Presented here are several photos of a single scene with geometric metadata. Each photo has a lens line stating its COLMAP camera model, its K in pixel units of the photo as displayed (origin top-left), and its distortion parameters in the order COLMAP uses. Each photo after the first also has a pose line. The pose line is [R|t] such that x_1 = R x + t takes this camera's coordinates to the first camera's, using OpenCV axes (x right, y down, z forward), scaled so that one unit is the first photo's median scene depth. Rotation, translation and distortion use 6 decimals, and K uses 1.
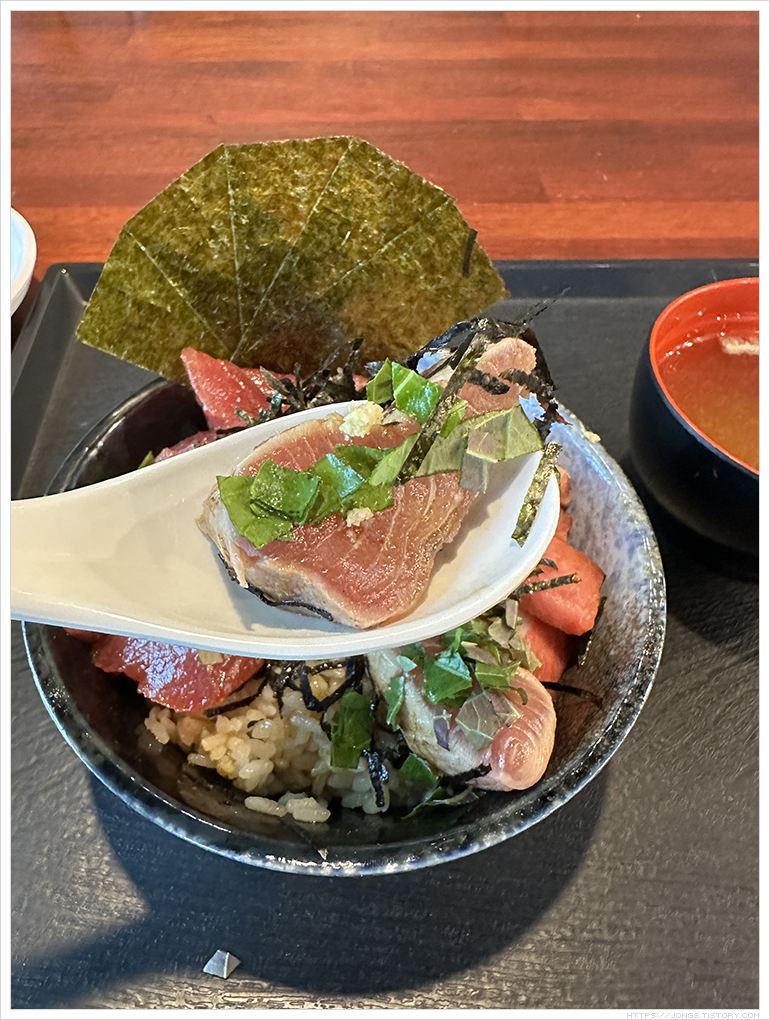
lens RADIAL K [[738.6, 0, 301.9], [0, 738.6, 499.2], [0, 0, 1]] dist [-0.006996, -0.020456]
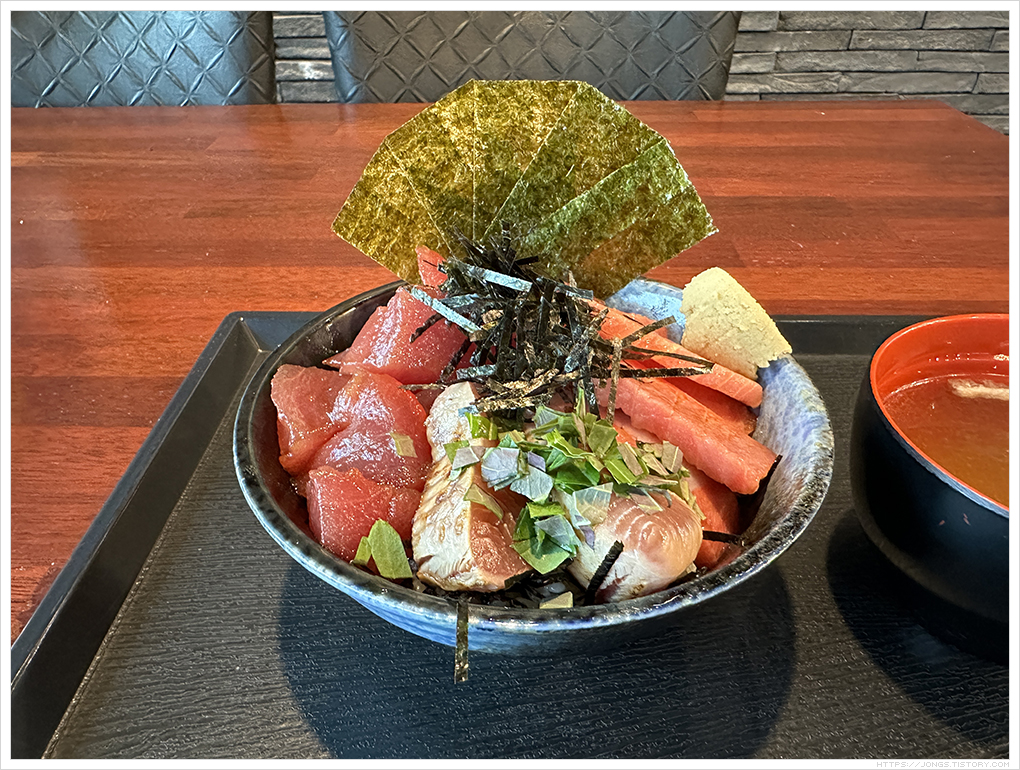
lens RADIAL K [[738.6, 0, 462.3], [0, 738.6, 435.0], [0, 0, 1]] dist [-0.006996, -0.020456]
pose [[0.981007, 0.113497, -0.157303, 0.122863], [-0.144259, 0.969015, -0.200498, 0.305756], [0.129672, 0.219382, 0.966983, -0.047107]]
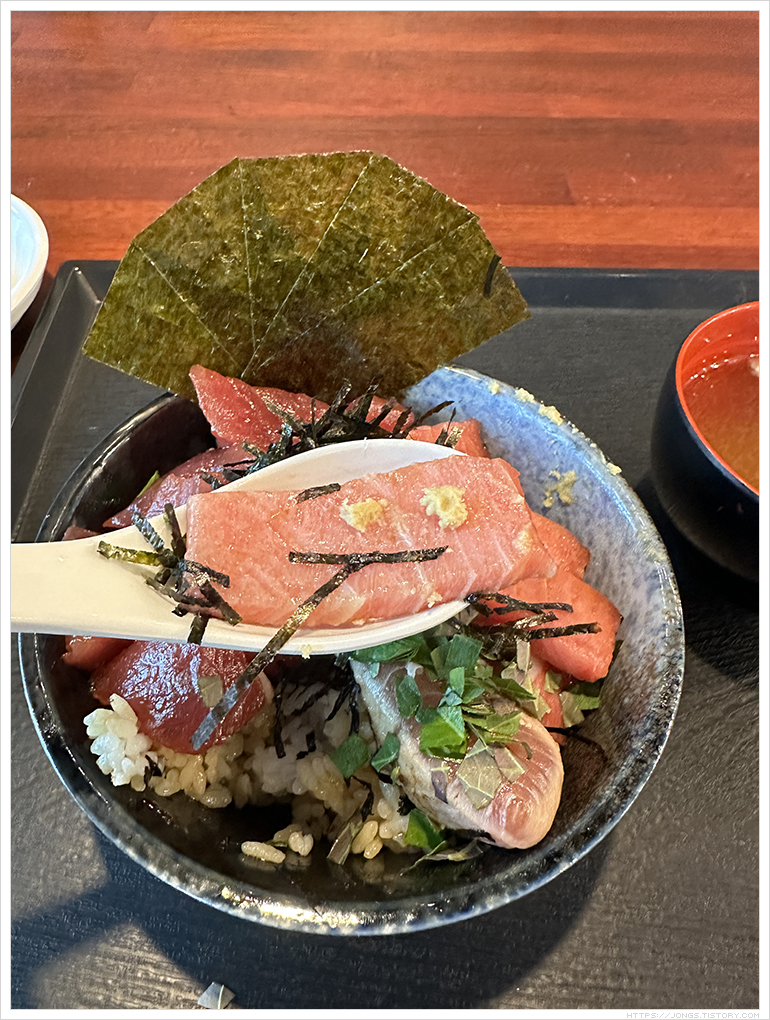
lens RADIAL K [[738.6, 0, 303.4], [0, 738.6, 495.3], [0, 0, 1]] dist [-0.006996, -0.020456]
pose [[0.999519, 0.026266, -0.016460, 0.005866], [-0.025961, 0.999492, 0.018489, -0.055984], [0.016938, -0.018052, 0.999694, 0.027678]]
